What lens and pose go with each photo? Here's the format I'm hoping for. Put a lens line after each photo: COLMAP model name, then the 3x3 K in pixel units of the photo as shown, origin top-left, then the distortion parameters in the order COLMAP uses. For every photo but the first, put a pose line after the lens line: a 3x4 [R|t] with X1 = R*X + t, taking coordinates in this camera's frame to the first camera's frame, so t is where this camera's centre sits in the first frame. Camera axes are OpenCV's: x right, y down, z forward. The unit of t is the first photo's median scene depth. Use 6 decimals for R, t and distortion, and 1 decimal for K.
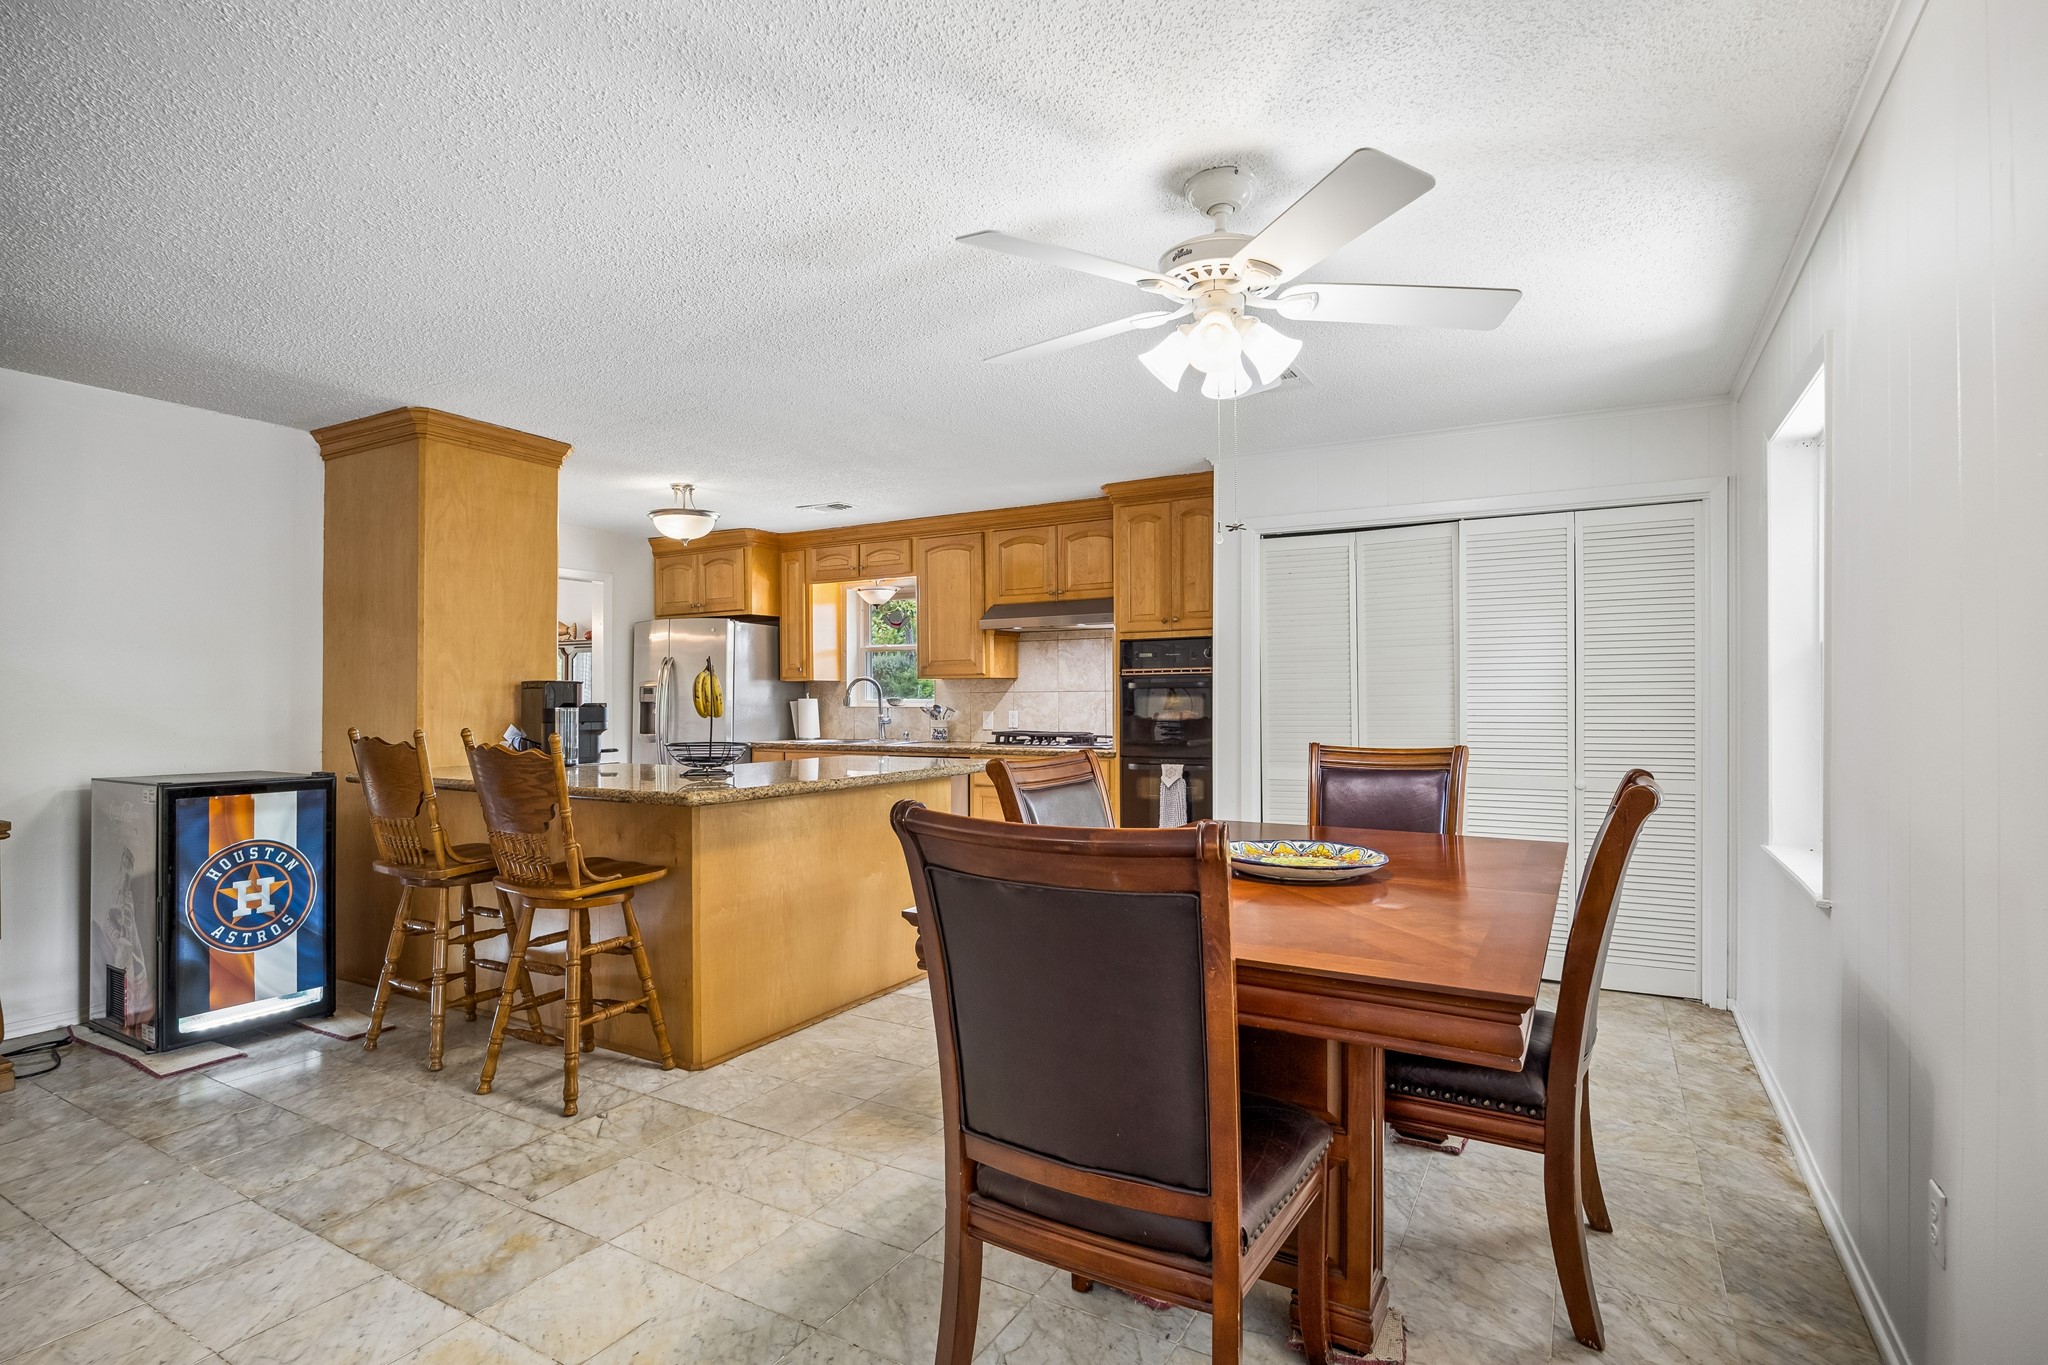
lens RADIAL K [[1006.4, 0, 1018.1], [0, 1006.4, 692.1], [0, 0, 1]] dist [-0.010667, 0.001088]
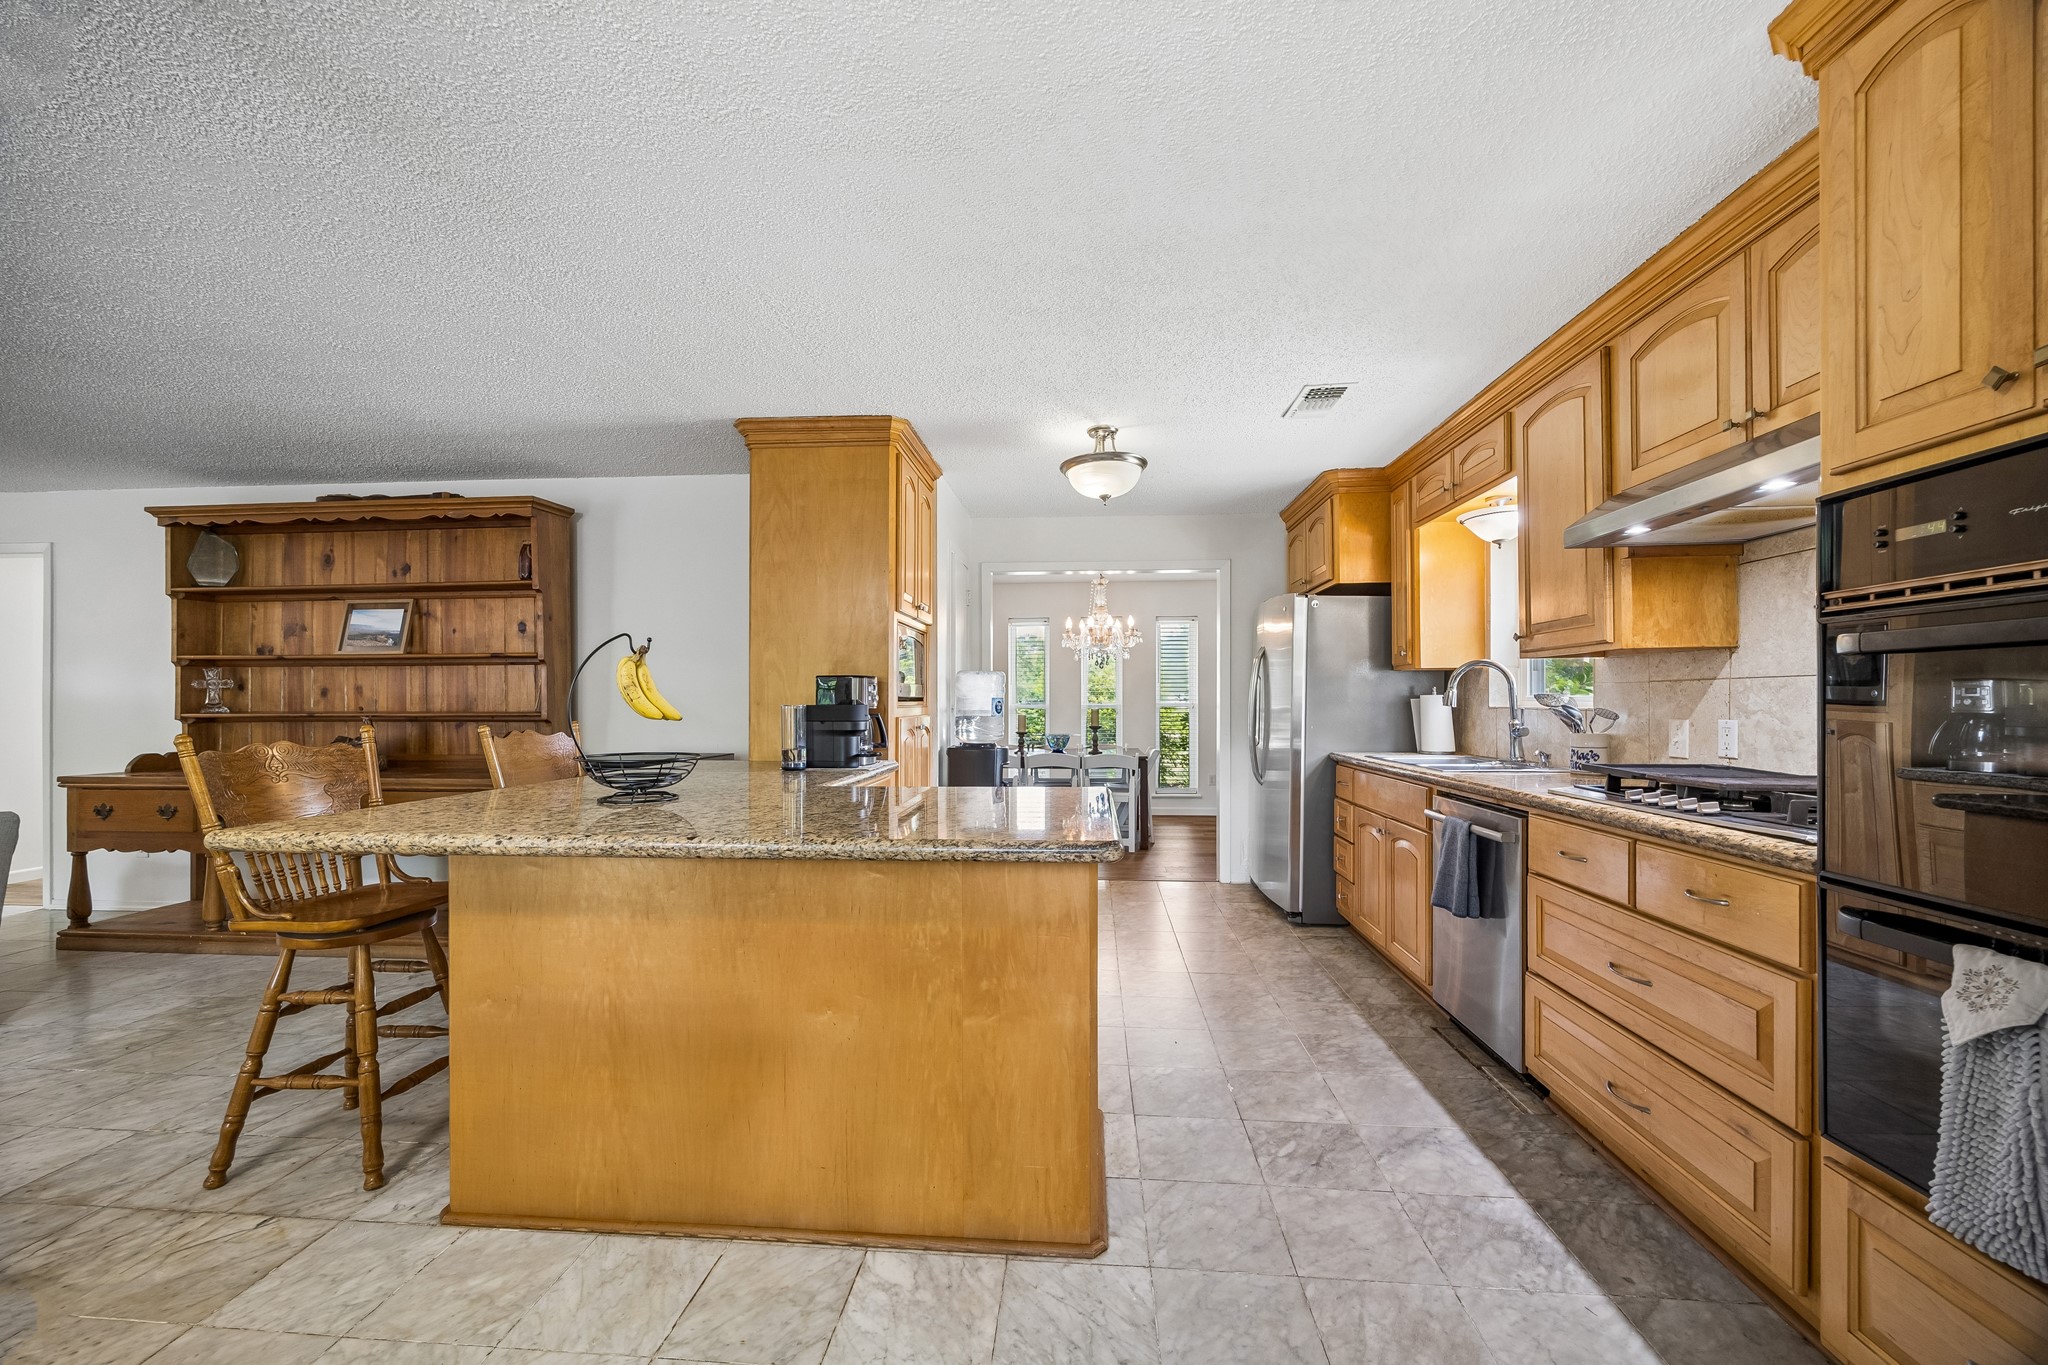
lens RADIAL K [[790.4, 0, 1033.3], [0, 790.4, 701.5], [0, 0, 1]] dist [-0.003411, 0.000375]
pose [[0.433998, 0.001827, -0.900912, 0.279651], [0.006761, 0.999963, 0.005285, 0.010079], [0.900888, -0.008385, 0.433970, 0.886388]]
